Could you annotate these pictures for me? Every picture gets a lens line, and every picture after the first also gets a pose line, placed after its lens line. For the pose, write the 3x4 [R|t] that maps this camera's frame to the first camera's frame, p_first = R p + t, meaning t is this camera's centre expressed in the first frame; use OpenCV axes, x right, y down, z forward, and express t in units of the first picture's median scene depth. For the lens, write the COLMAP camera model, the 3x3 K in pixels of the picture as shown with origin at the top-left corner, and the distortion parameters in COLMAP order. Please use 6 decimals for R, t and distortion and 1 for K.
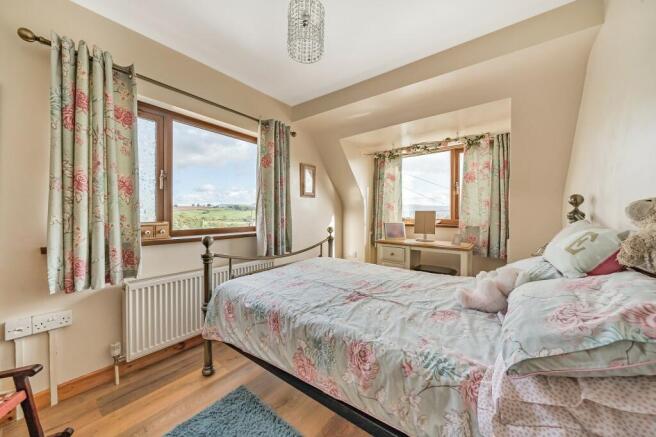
lens RADIAL K [[239.6, 0, 329.6], [0, 239.6, 216.6], [0, 0, 1]] dist [-0.000953, -0.000006]
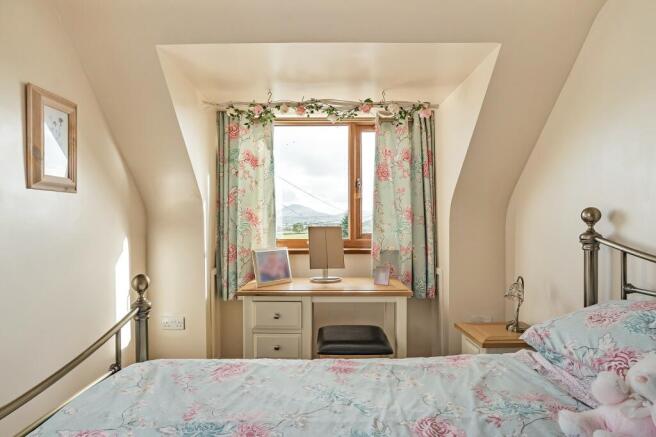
lens RADIAL K [[350.4, 0, 327.4], [0, 350.4, 227.4], [0, 0, 1]] dist [0.001033, -0.000645]
pose [[0.787060, -0.013106, 0.616737, -0.093055], [0.011728, 0.999911, 0.006282, -0.027497], [-0.616765, 0.002289, 0.787144, 0.371177]]
